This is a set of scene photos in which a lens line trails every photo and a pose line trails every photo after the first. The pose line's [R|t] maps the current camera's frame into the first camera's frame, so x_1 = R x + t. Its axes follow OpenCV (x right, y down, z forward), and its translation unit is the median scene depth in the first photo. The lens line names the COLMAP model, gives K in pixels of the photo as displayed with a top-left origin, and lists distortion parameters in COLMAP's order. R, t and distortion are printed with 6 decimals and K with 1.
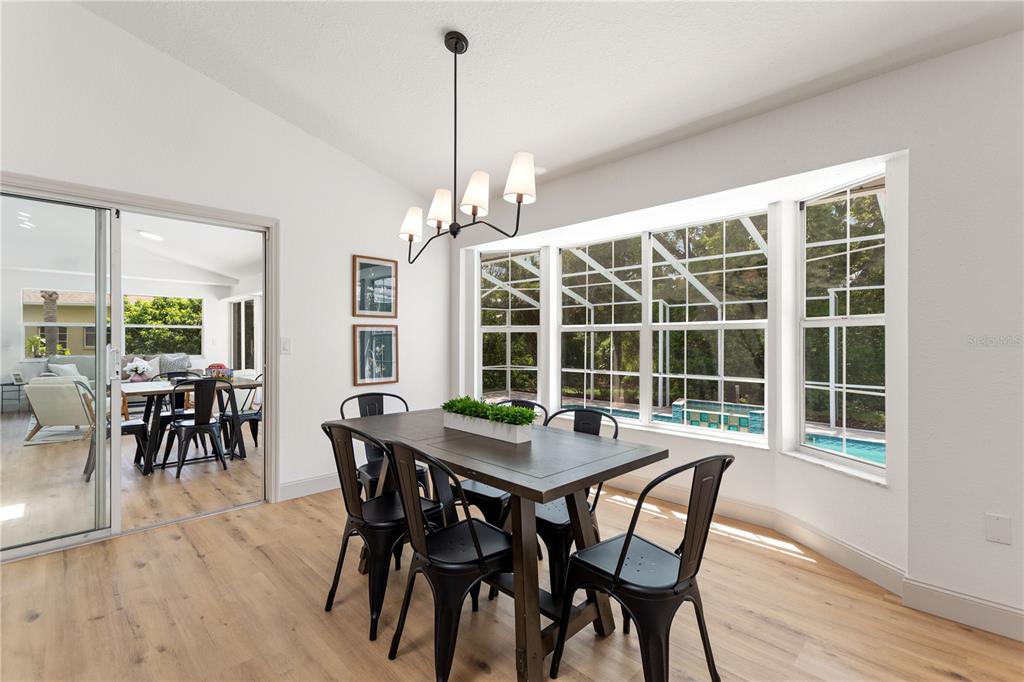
lens RADIAL K [[468.3, 0, 513.0], [0, 468.3, 343.2], [0, 0, 1]] dist [0.003552, 0.000302]
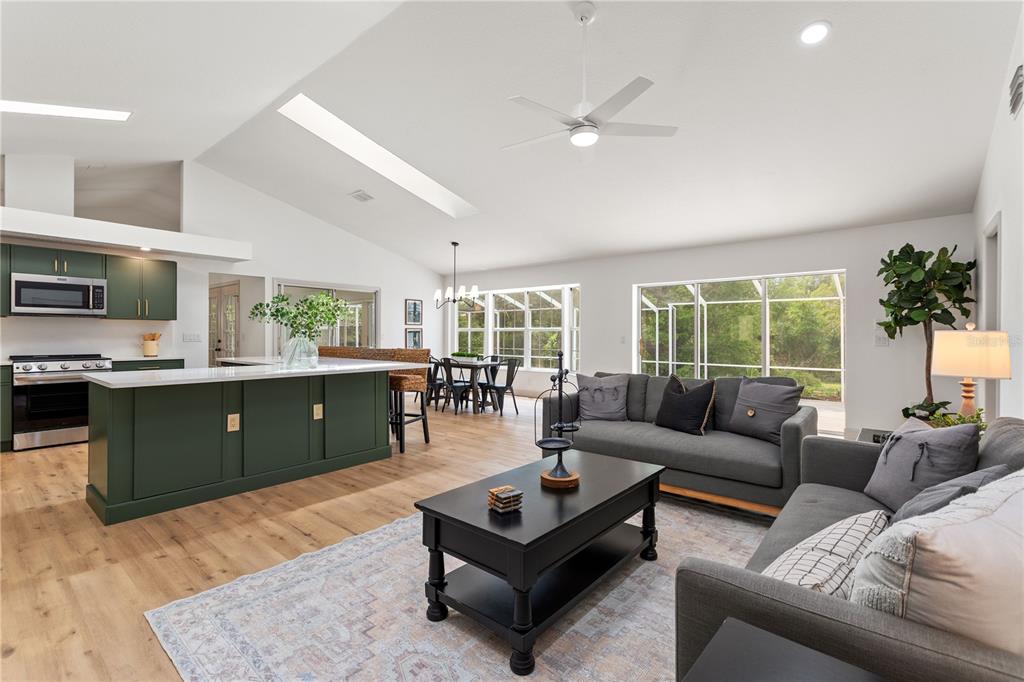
lens RADIAL K [[468.3, 0, 511.6], [0, 468.3, 337.0], [0, 0, 1]] dist [0.003552, 0.000302]
pose [[0.996119, -0.000732, 0.088011, -0.006317], [0.001196, 0.999986, -0.005209, 0.019322], [-0.088006, 0.005294, 0.996106, -1.423222]]
